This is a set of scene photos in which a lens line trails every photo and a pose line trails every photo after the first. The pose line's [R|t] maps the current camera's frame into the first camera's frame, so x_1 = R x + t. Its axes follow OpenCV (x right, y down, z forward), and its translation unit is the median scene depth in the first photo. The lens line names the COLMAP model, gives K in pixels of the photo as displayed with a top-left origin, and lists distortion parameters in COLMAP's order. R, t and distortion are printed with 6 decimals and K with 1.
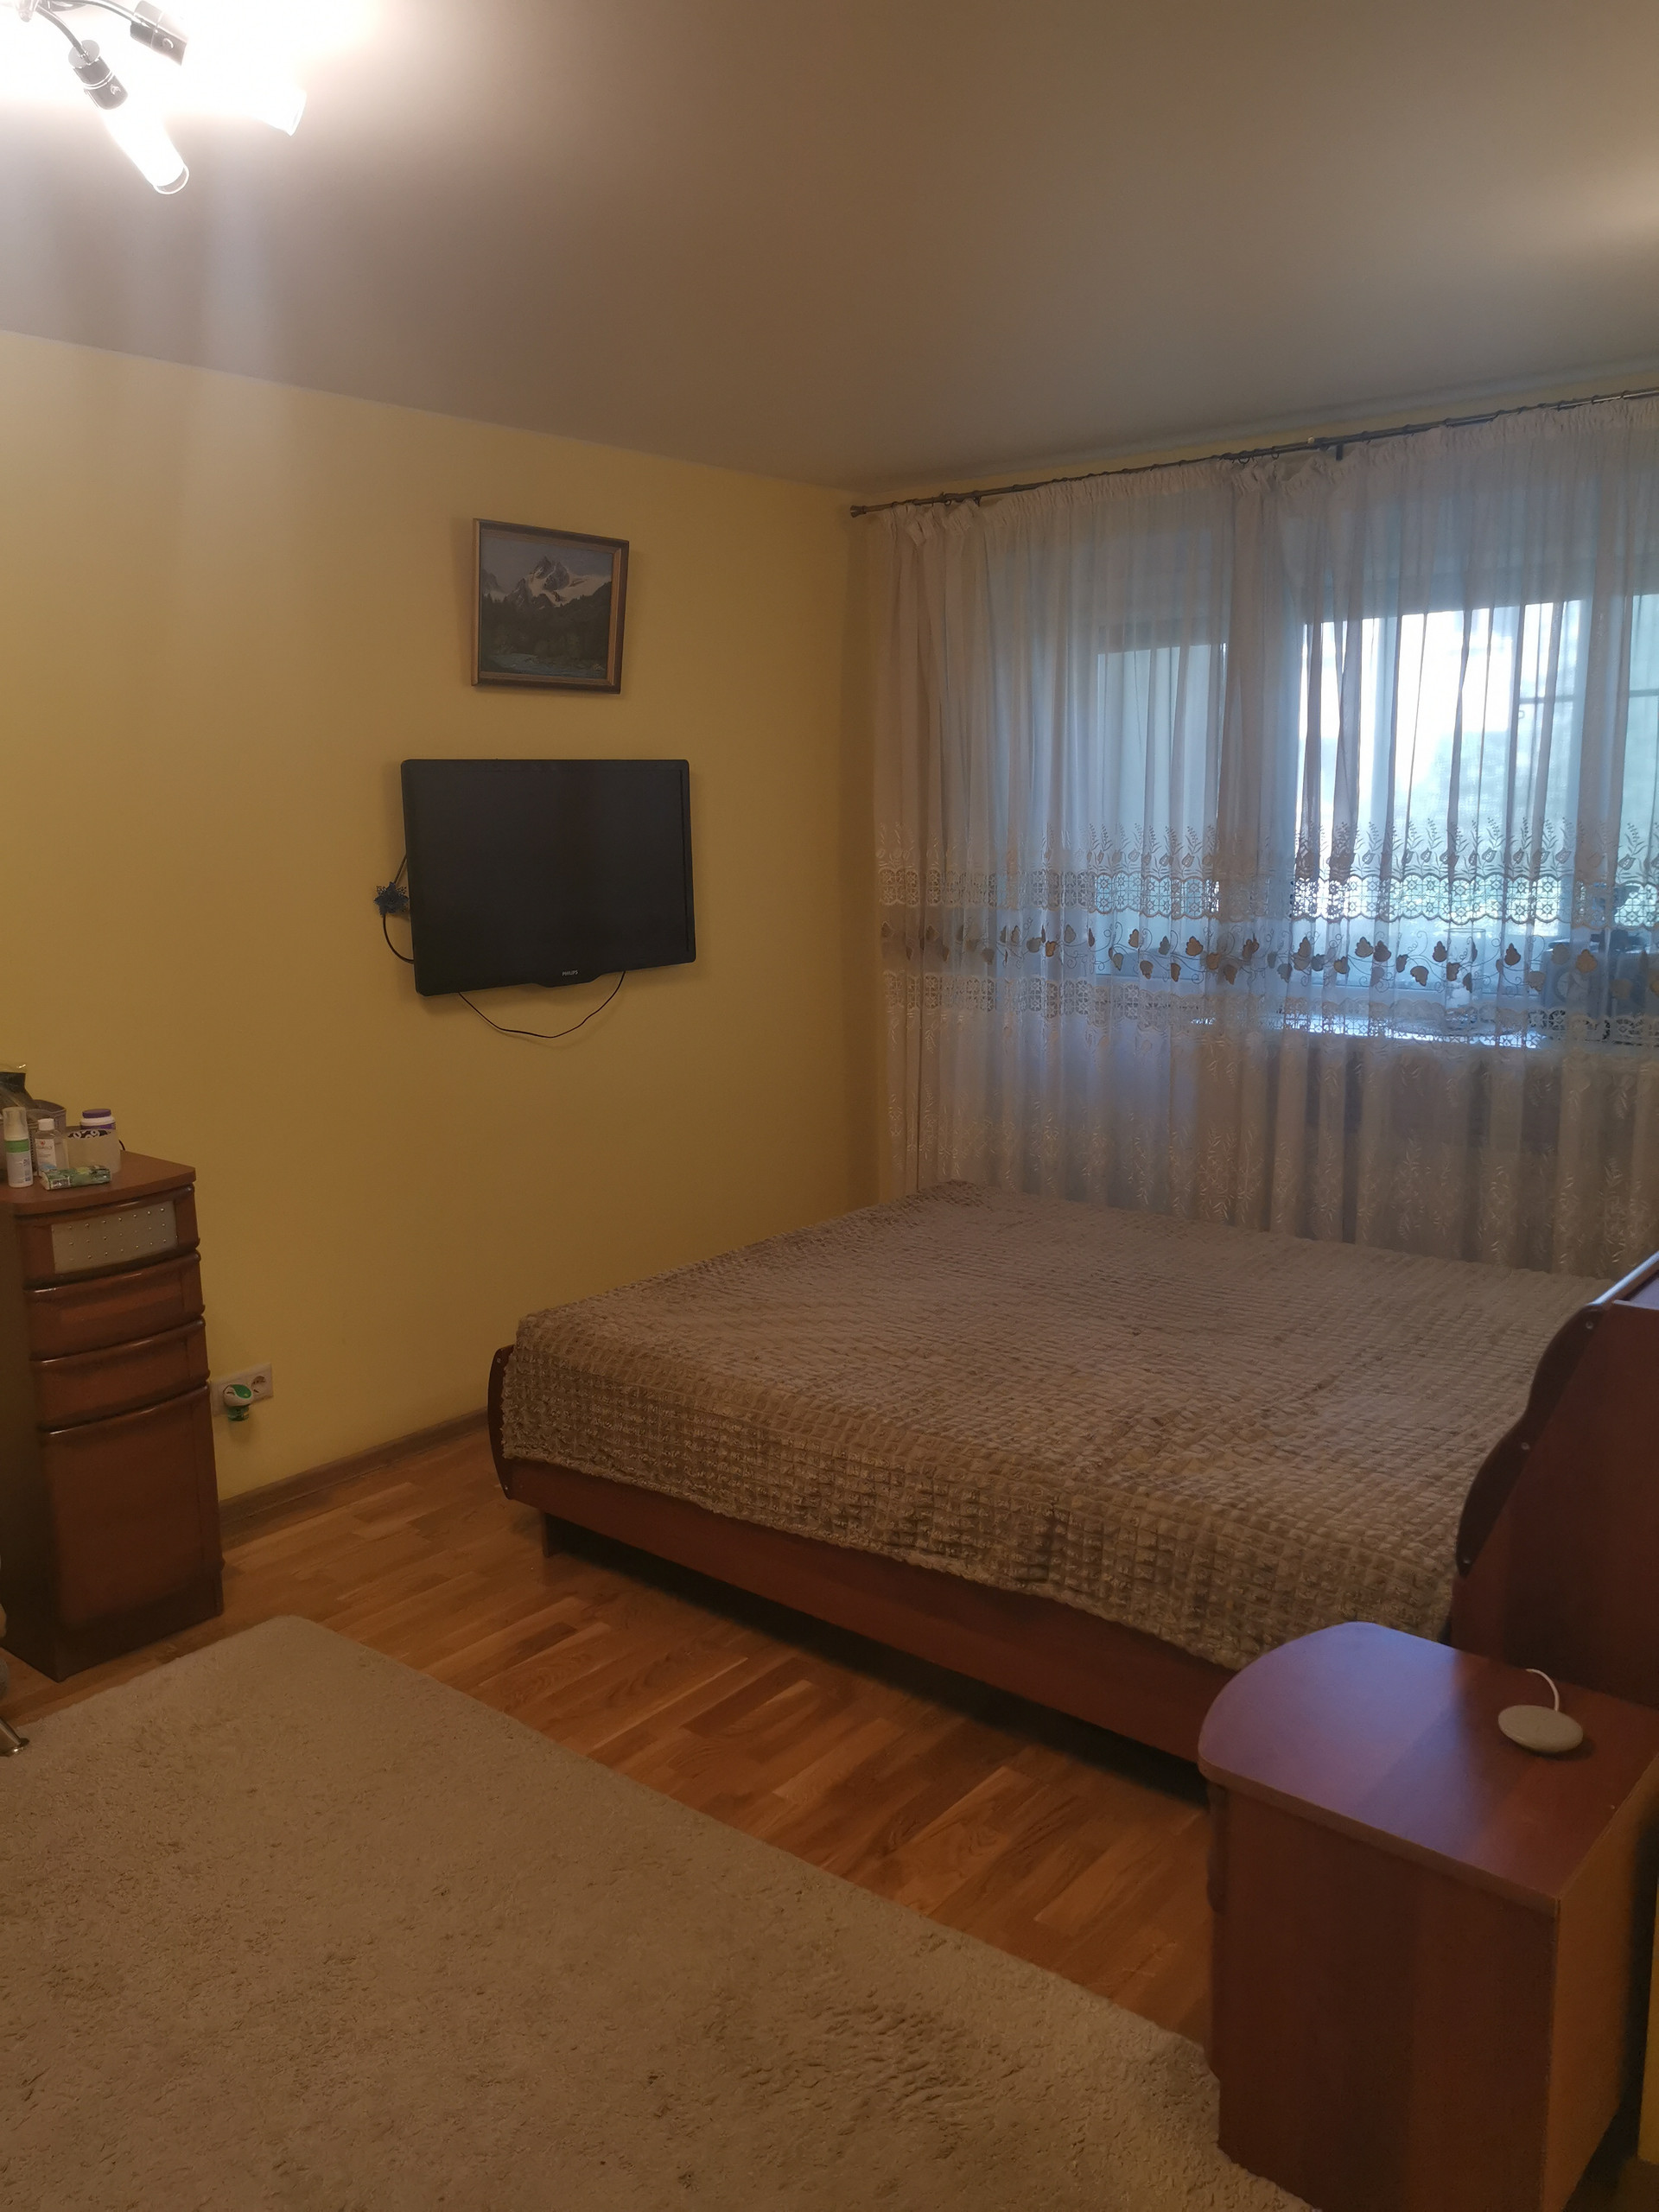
lens RADIAL K [[1700.7, 0, 830.7], [0, 1700.7, 1108.1], [0, 0, 1]] dist [0.050707, -0.038402]
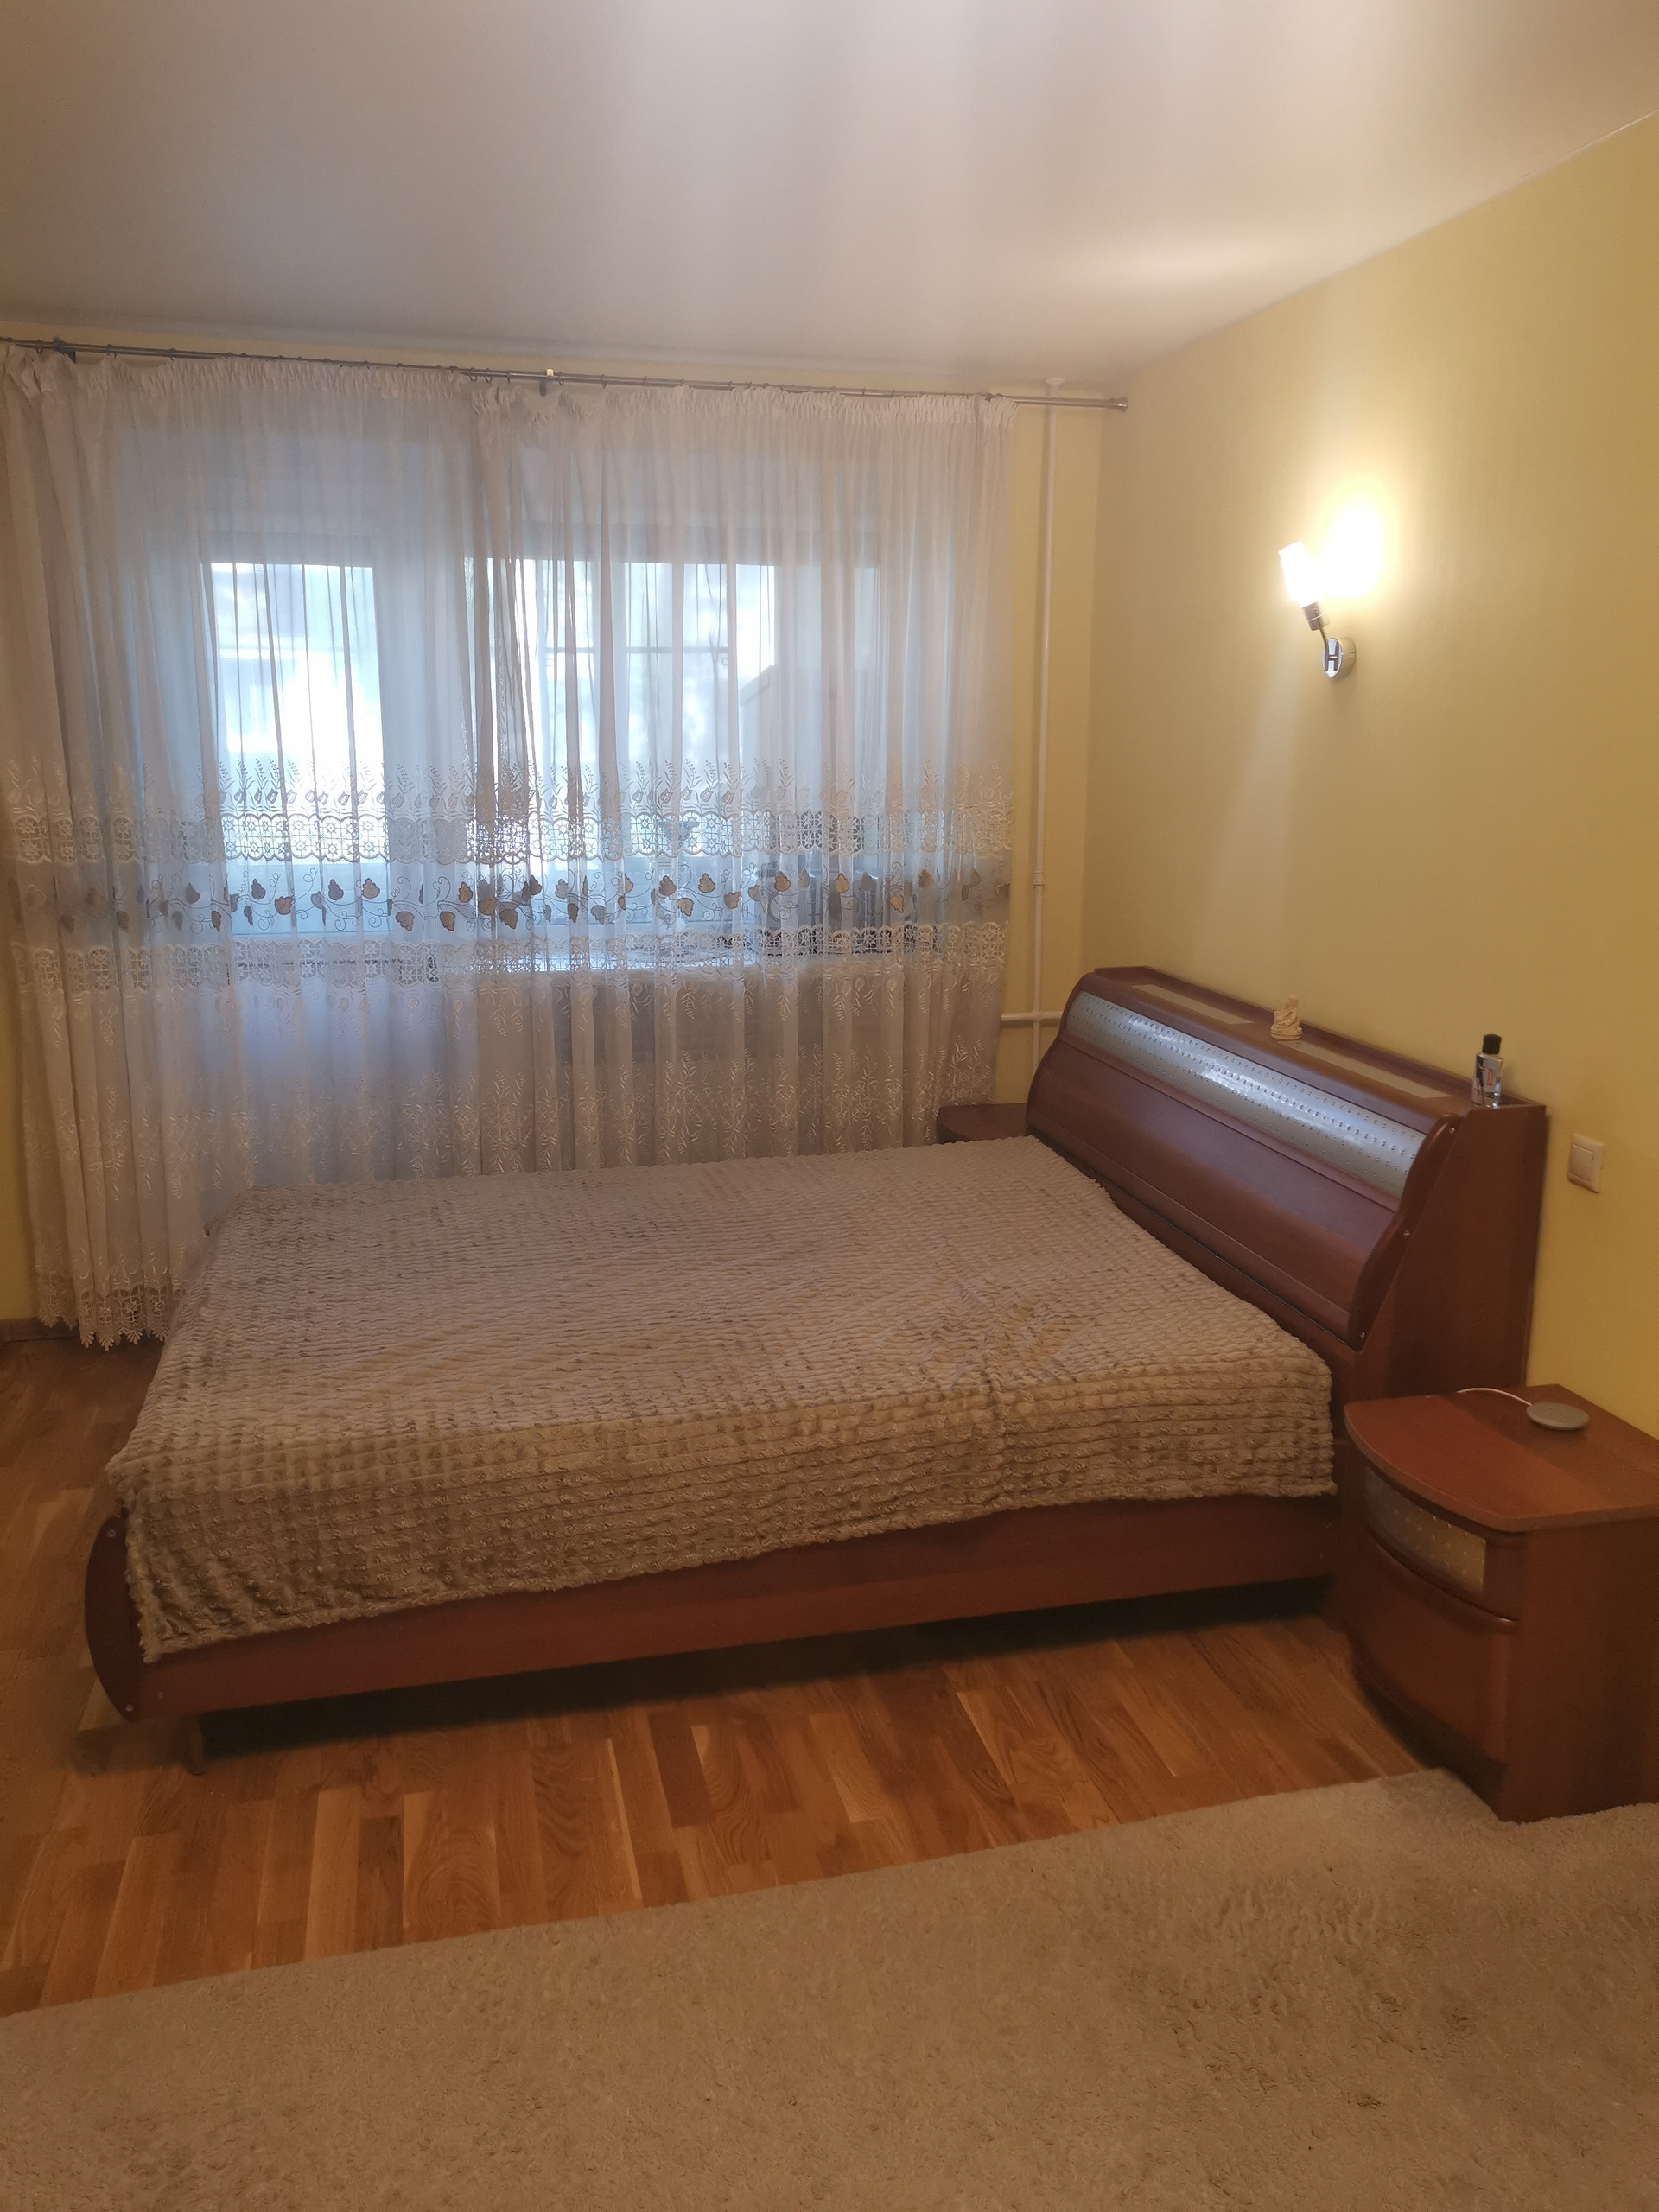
lens RADIAL K [[1700.7, 0, 832.7], [0, 1700.7, 1101.8], [0, 0, 1]] dist [0.050707, -0.038402]
pose [[0.601411, -0.153879, 0.783981, -0.543379], [0.132313, 0.986910, 0.092209, -0.050823], [-0.787908, 0.048275, 0.613898, 0.334327]]
